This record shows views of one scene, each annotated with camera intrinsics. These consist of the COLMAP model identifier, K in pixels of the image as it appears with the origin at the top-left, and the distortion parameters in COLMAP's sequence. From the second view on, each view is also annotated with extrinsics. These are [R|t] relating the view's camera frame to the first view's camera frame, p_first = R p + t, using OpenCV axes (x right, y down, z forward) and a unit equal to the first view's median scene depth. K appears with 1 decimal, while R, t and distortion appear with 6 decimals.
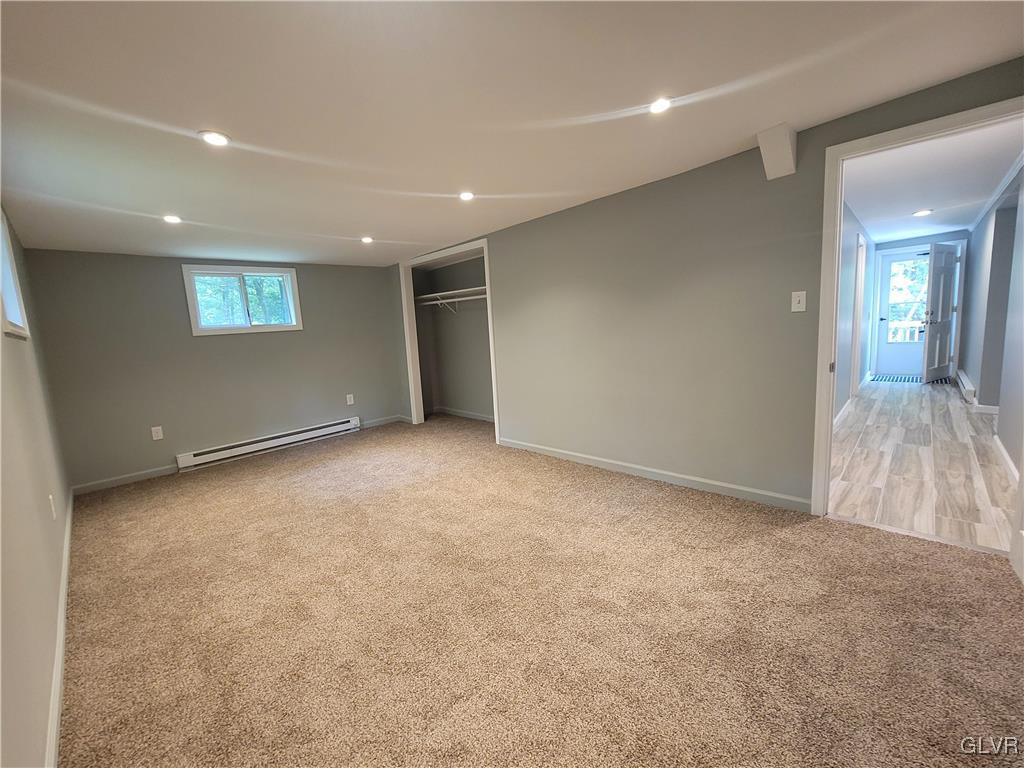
lens RADIAL K [[421.8, 0, 516.5], [0, 421.8, 381.1], [0, 0, 1]] dist [-0.003057, -0.000414]
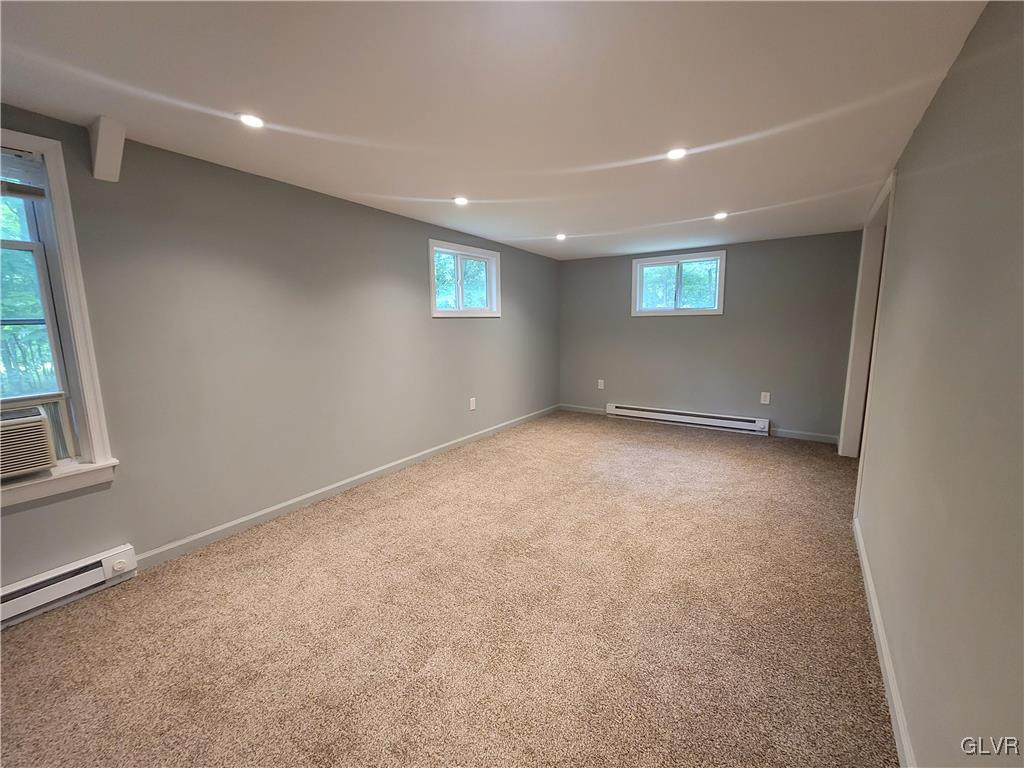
lens RADIAL K [[421.8, 0, 516.5], [0, 421.8, 381.1], [0, 0, 1]] dist [-0.003057, -0.000414]
pose [[0.161777, 0.201342, -0.966069, 0.477165], [-0.130361, 0.974746, 0.181321, -0.109697], [0.978179, 0.096604, 0.183939, 0.479839]]
